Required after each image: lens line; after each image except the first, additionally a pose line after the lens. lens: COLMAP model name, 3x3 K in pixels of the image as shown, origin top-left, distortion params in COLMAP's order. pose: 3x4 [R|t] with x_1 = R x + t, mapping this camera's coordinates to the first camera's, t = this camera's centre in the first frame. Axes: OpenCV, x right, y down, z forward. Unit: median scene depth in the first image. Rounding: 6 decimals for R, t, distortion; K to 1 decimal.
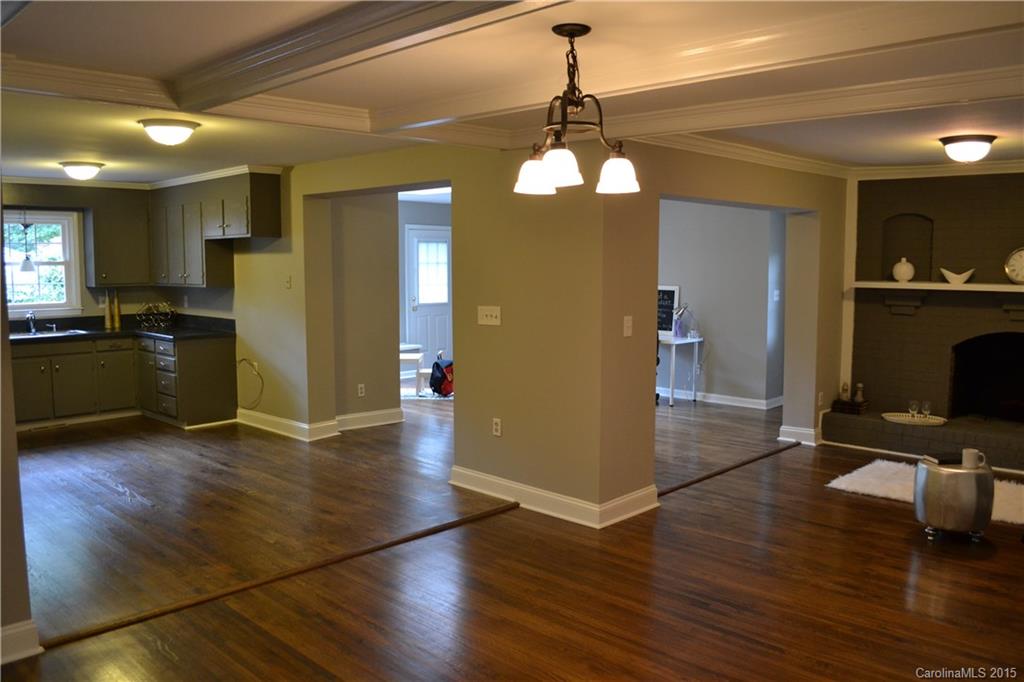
lens RADIAL K [[820.5, 0, 512.7], [0, 820.5, 333.3], [0, 0, 1]] dist [-0.075883, -0.013484]
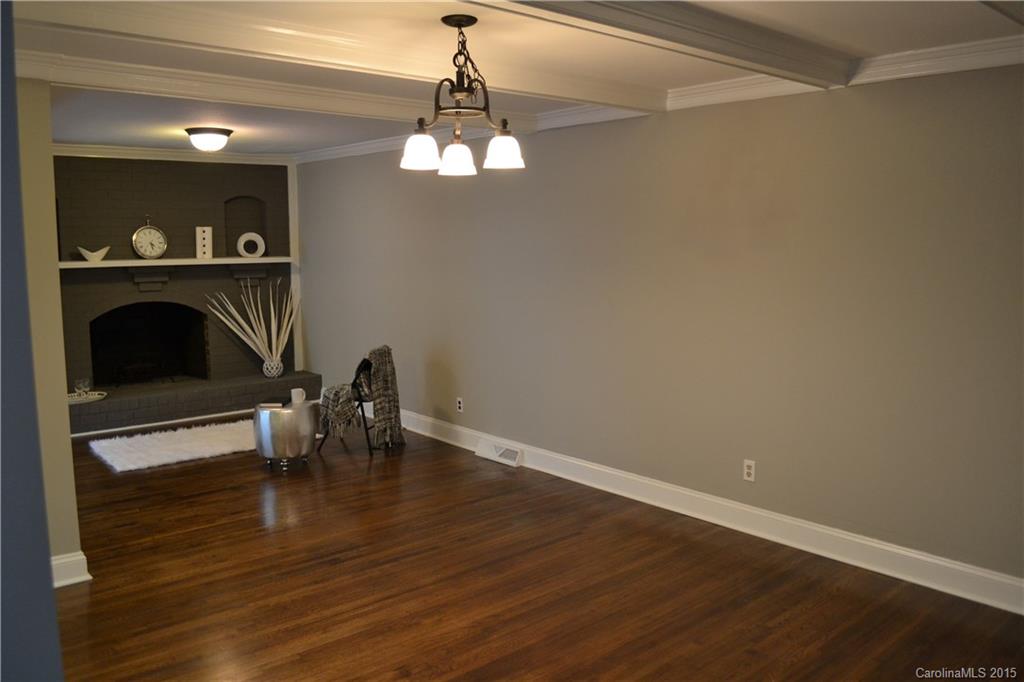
lens RADIAL K [[820.5, 0, 513.8], [0, 820.5, 341.0], [0, 0, 1]] dist [-0.075883, -0.013484]
pose [[0.087772, -0.127537, 0.987942, -0.457608], [0.091922, 0.988576, 0.119452, -0.034984], [-0.991890, 0.080329, 0.098493, 0.378875]]
